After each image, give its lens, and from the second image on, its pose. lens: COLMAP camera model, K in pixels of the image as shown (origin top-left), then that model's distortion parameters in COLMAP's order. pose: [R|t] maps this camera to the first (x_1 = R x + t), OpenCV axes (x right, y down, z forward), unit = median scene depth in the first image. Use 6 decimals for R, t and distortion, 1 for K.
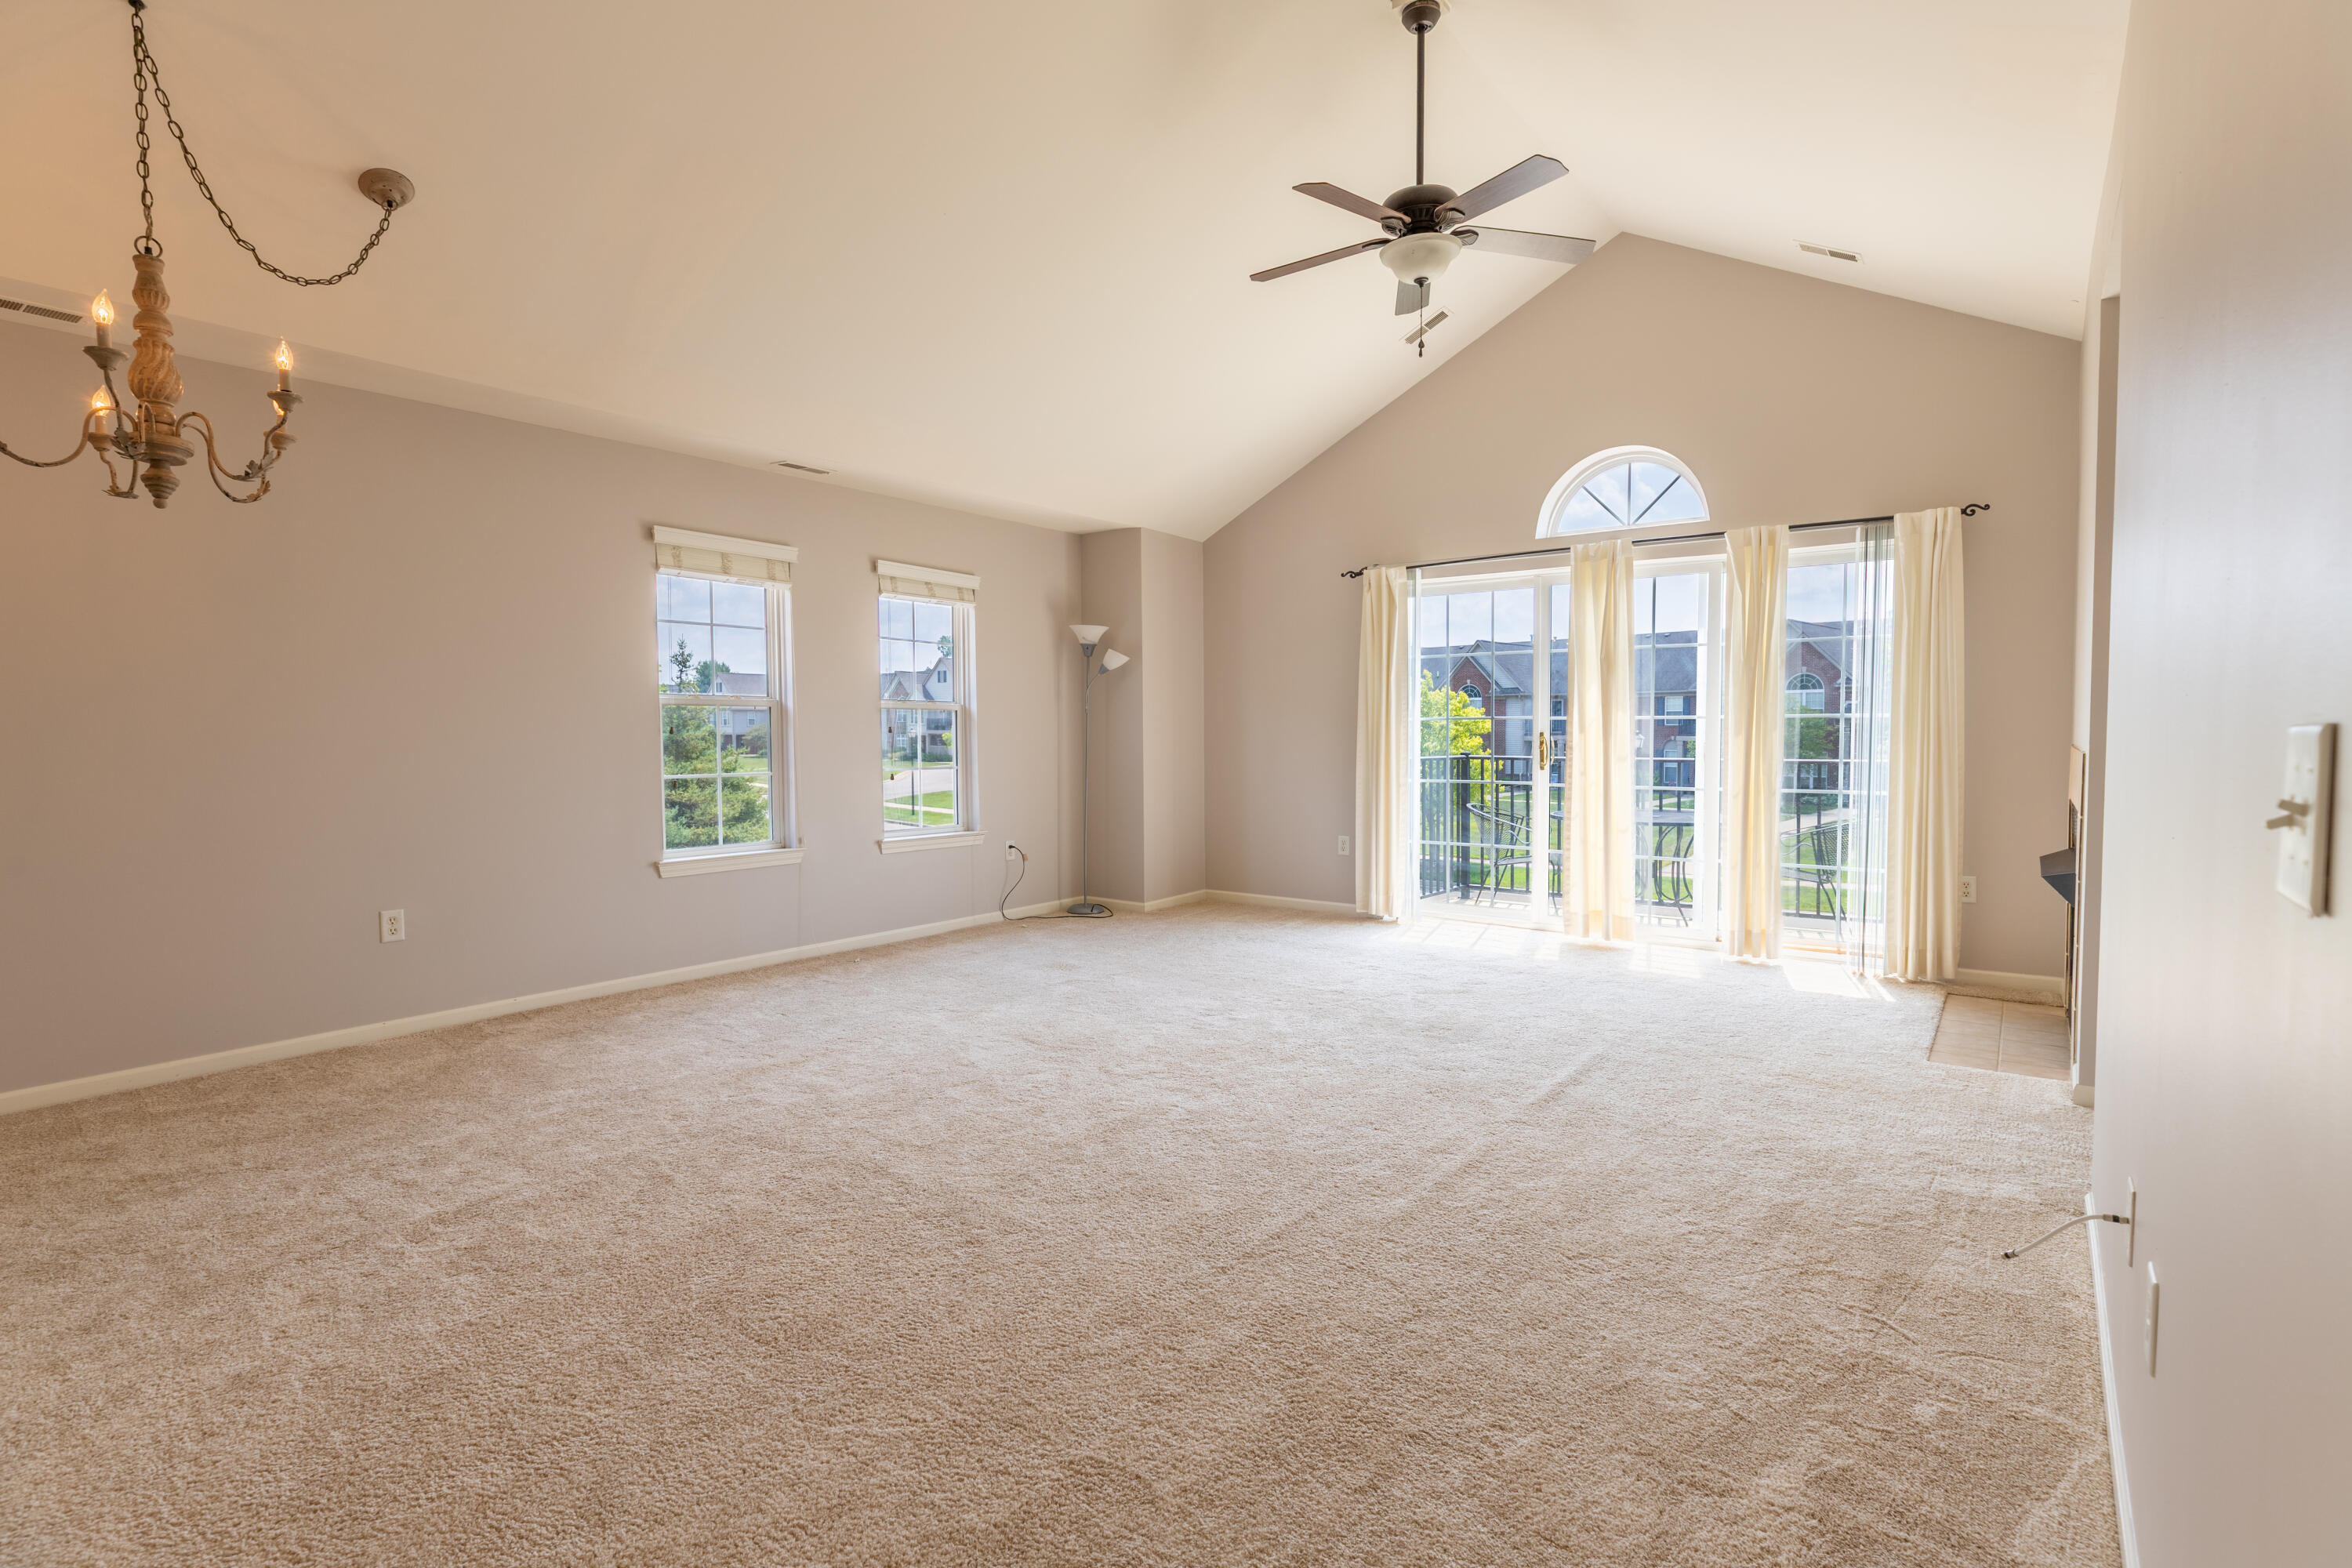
lens RADIAL K [[1120.0, 0, 1185.8], [0, 1120.0, 782.8], [0, 0, 1]] dist [0.002429, 0.000245]
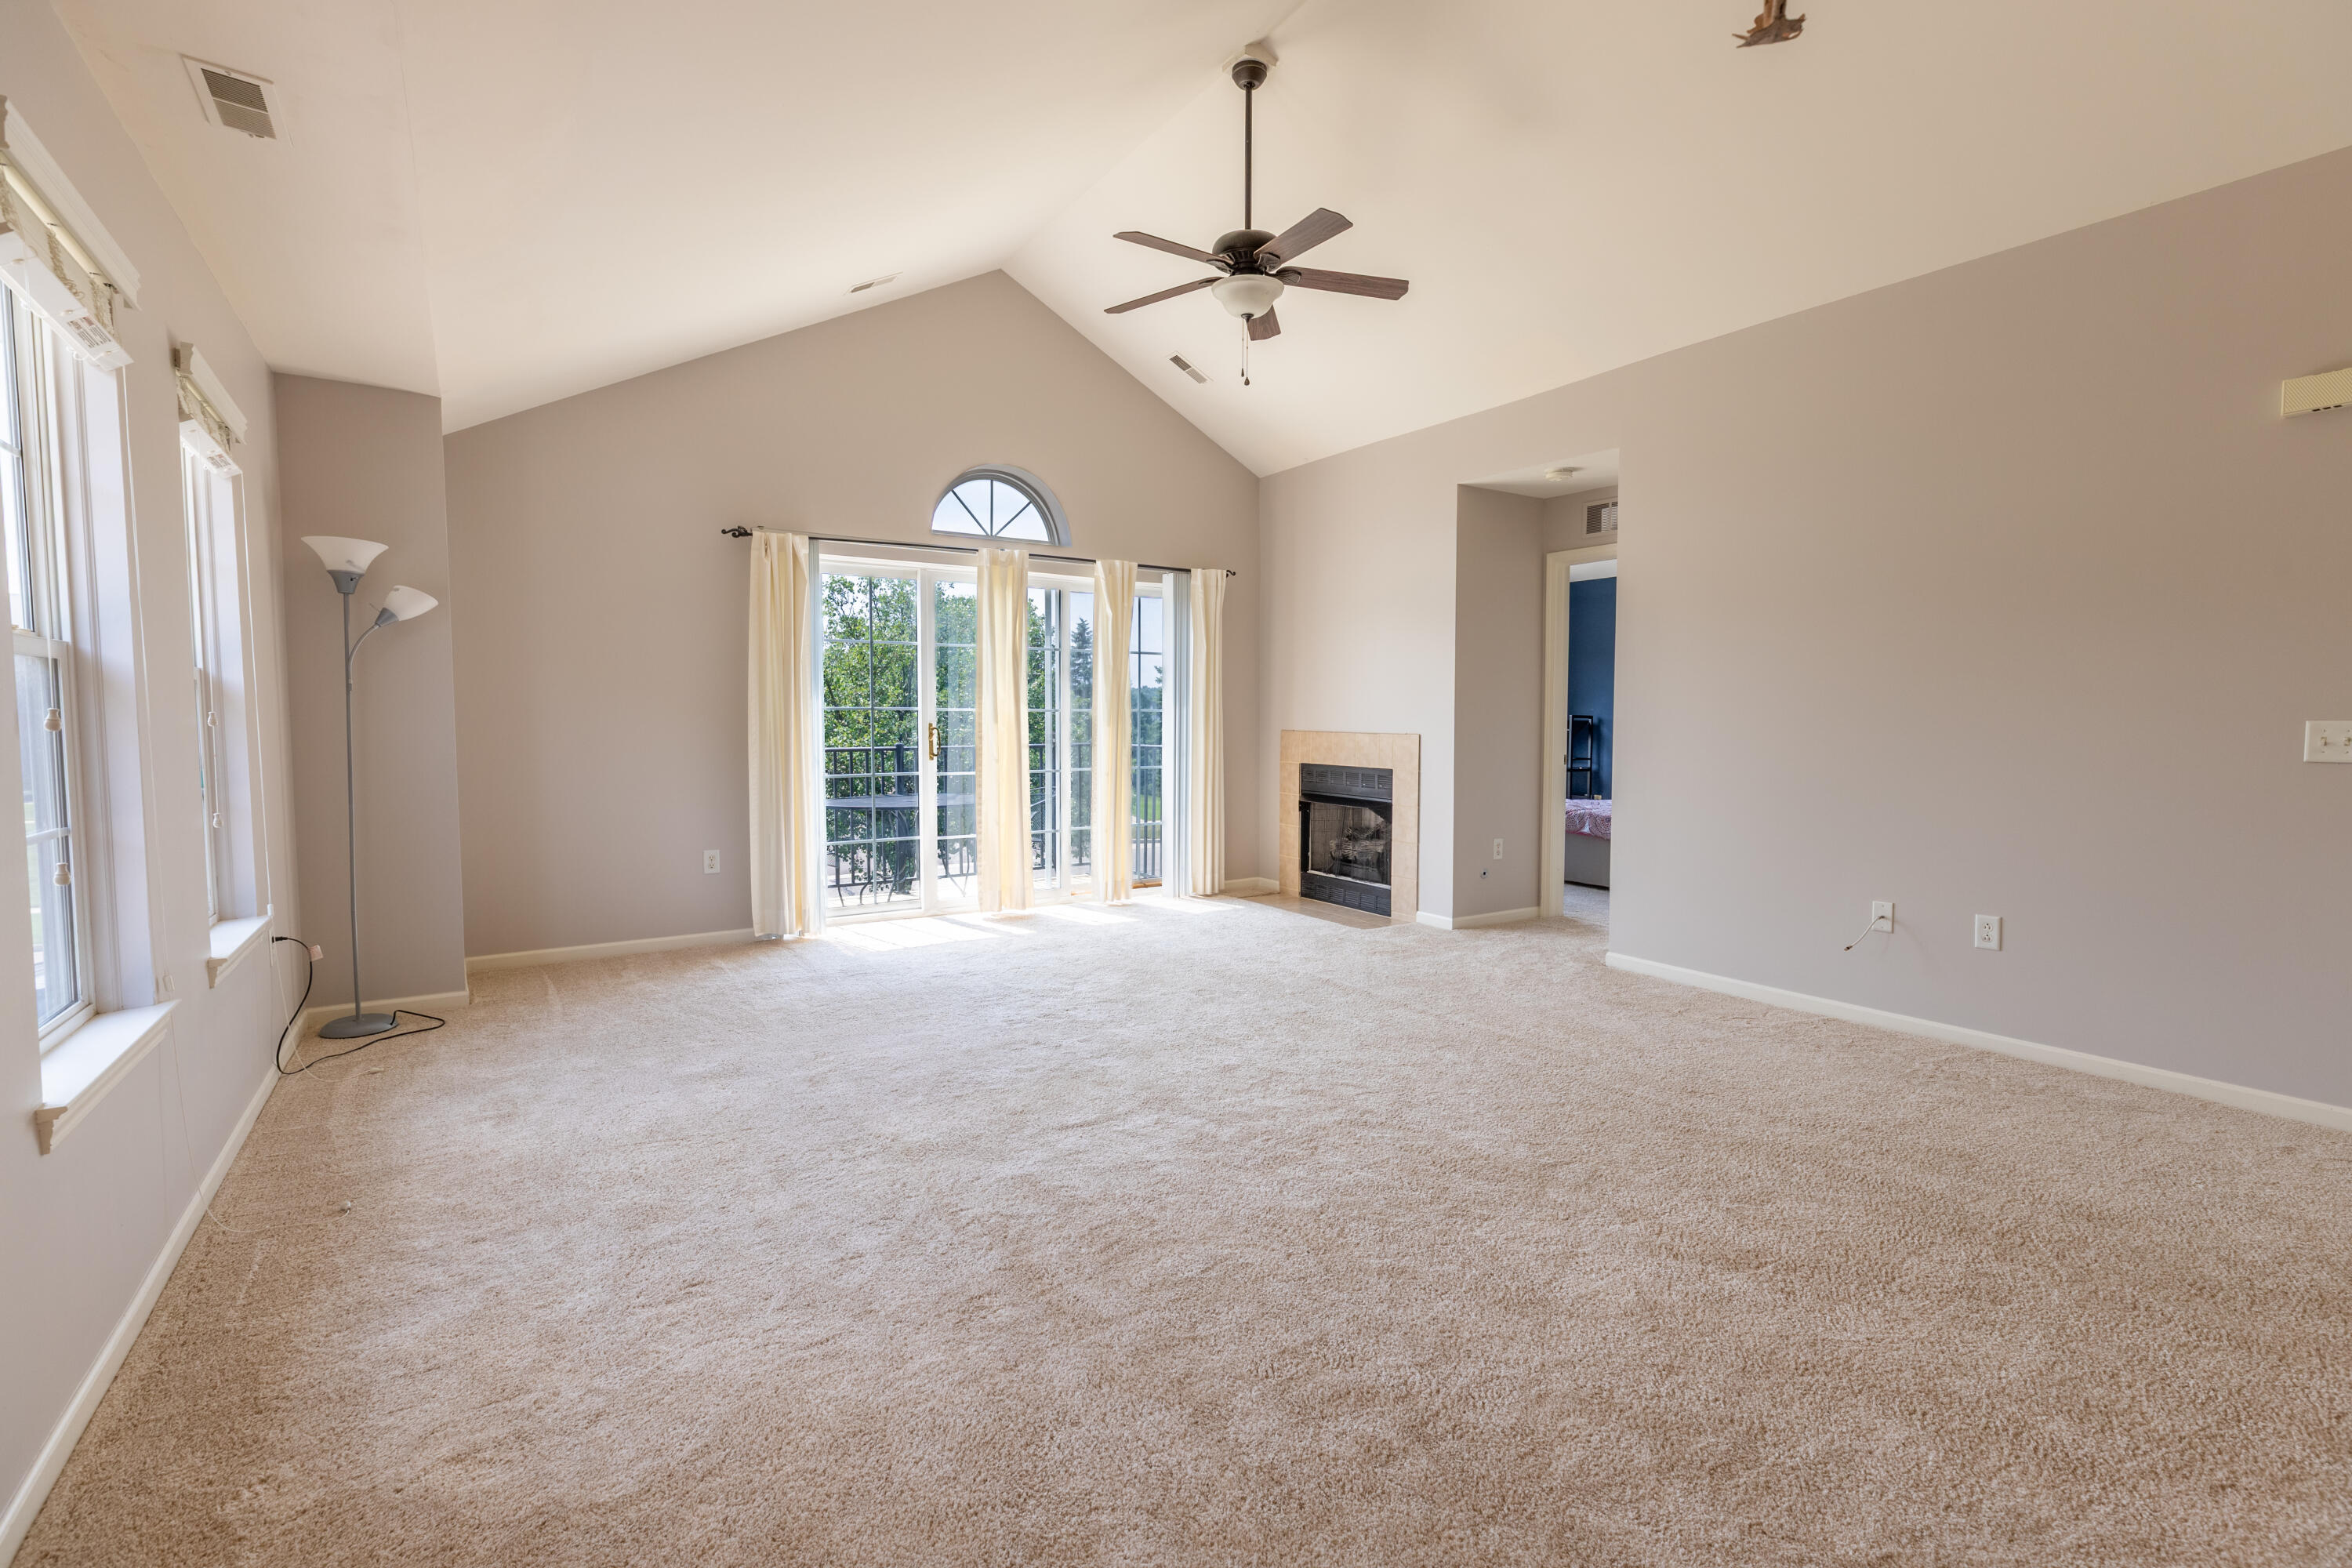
lens RADIAL K [[1060.7, 0, 1176.9], [0, 1060.7, 775.5], [0, 0, 1]] dist [0.005175, 0.000762]
pose [[0.336577, -0.046474, 0.940508, -0.504926], [0.046060, 0.998398, 0.032851, -0.017813], [-0.940529, 0.032263, 0.338179, 0.445224]]
